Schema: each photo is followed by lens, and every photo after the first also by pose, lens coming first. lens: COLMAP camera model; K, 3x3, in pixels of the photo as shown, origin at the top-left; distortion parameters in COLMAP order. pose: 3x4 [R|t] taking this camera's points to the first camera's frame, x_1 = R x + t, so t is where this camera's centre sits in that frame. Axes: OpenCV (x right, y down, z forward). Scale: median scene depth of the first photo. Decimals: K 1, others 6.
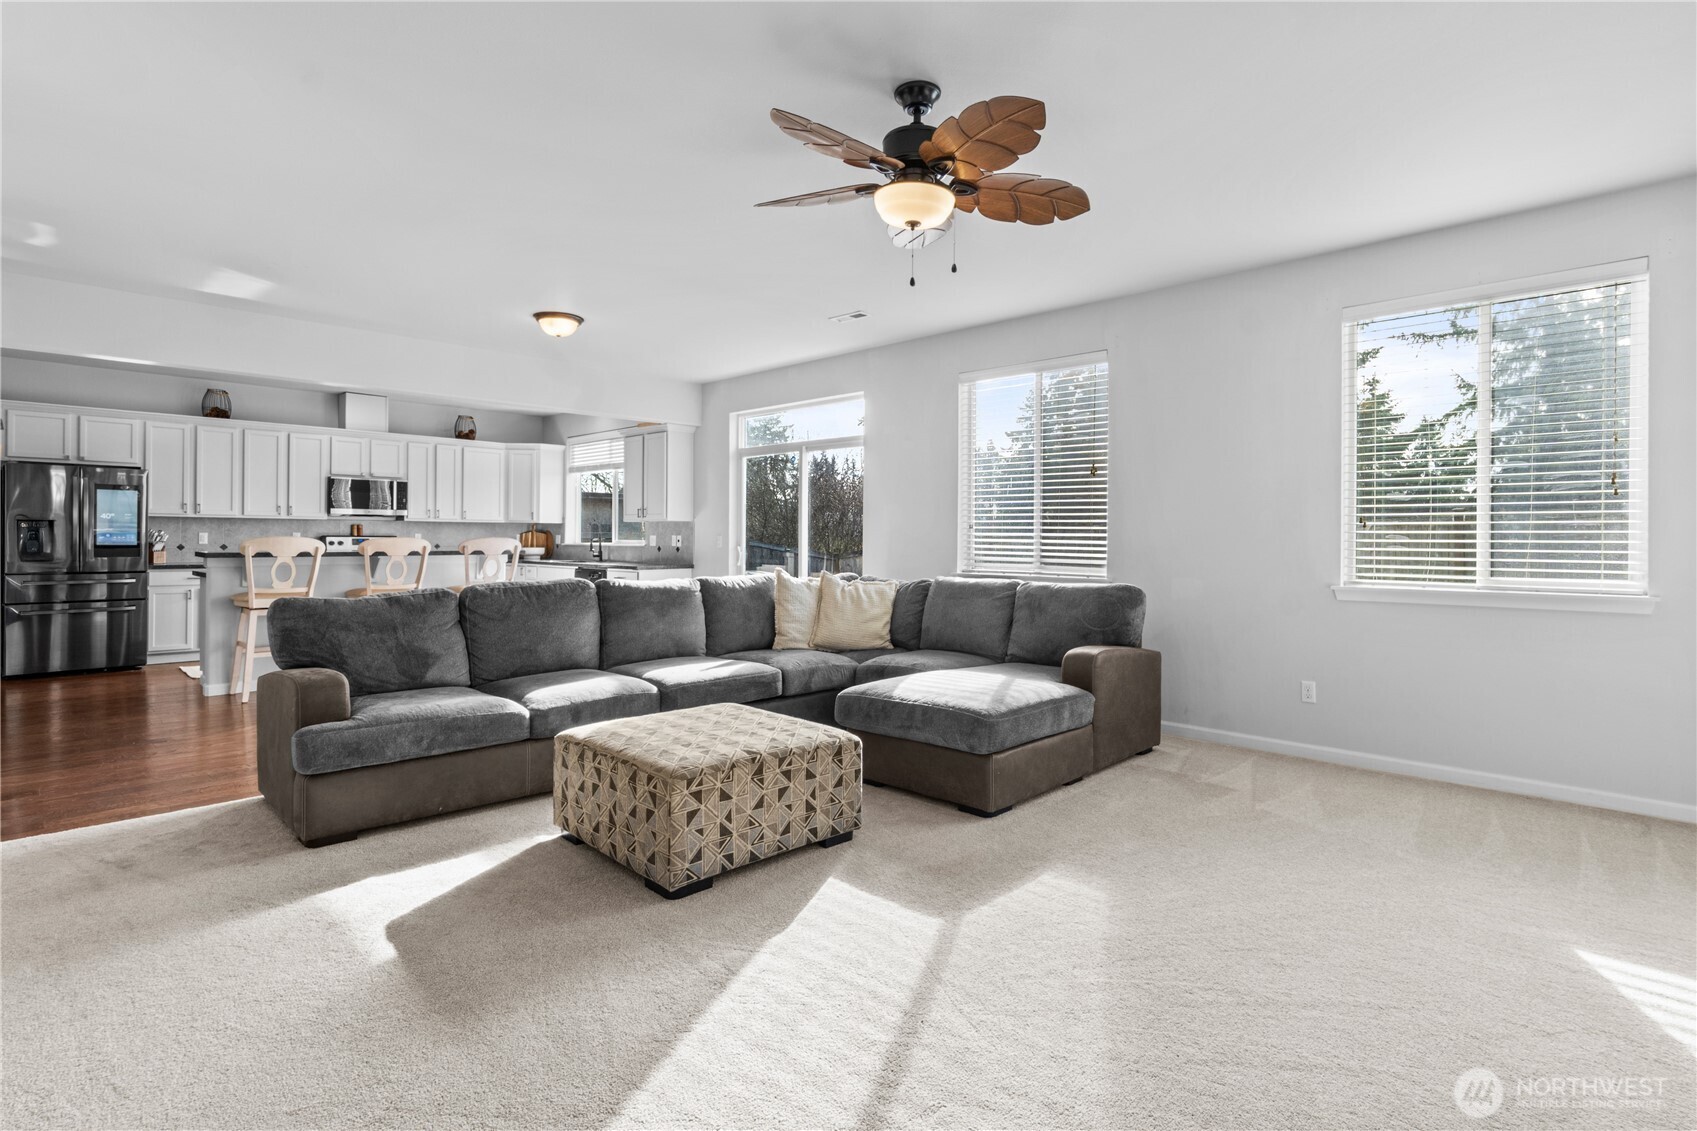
lens RADIAL K [[818.2, 0, 845.7], [0, 818.2, 552.0], [0, 0, 1]] dist [-0.000744, 0.000552]
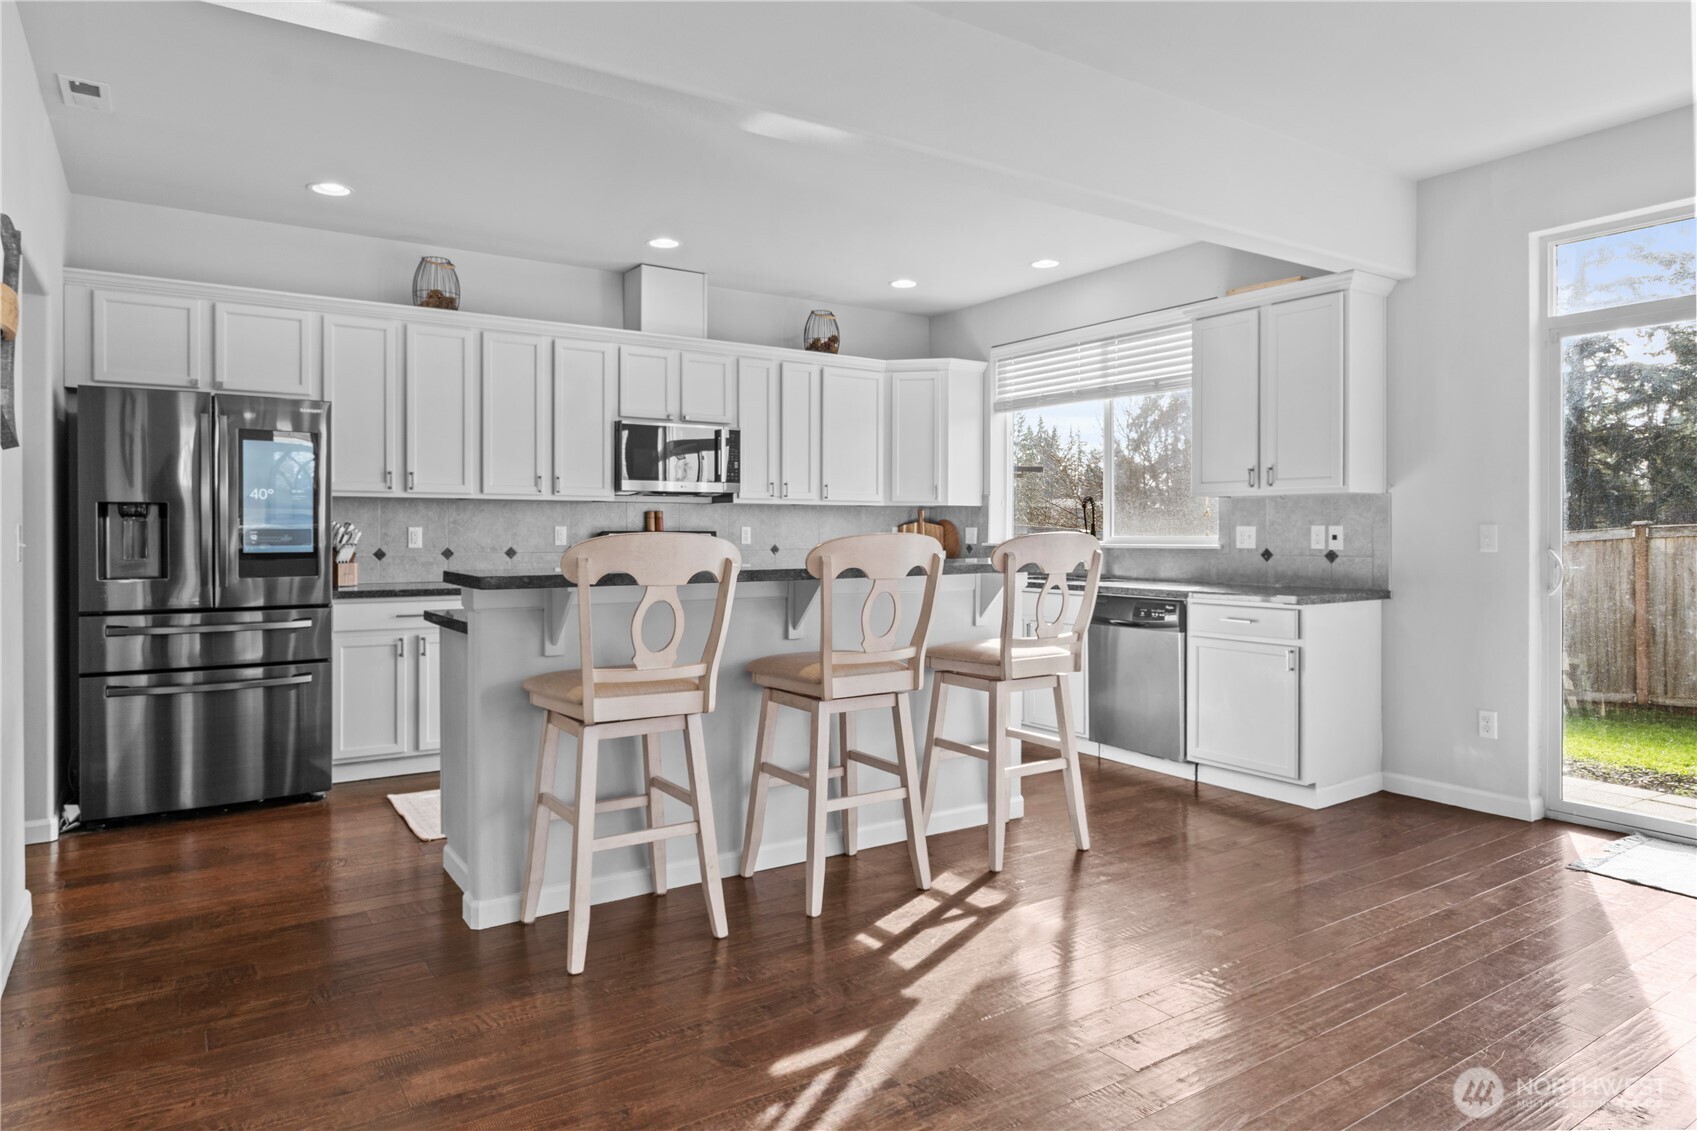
lens RADIAL K [[1019.7, 0, 850.7], [0, 1019.7, 556.7], [0, 0, 1]] dist [-0.006903, -0.001574]
pose [[0.977946, -0.001968, -0.208848, -0.378903], [0.003326, 0.999976, 0.006152, -0.007696], [0.208831, -0.006711, 0.977929, 0.420491]]
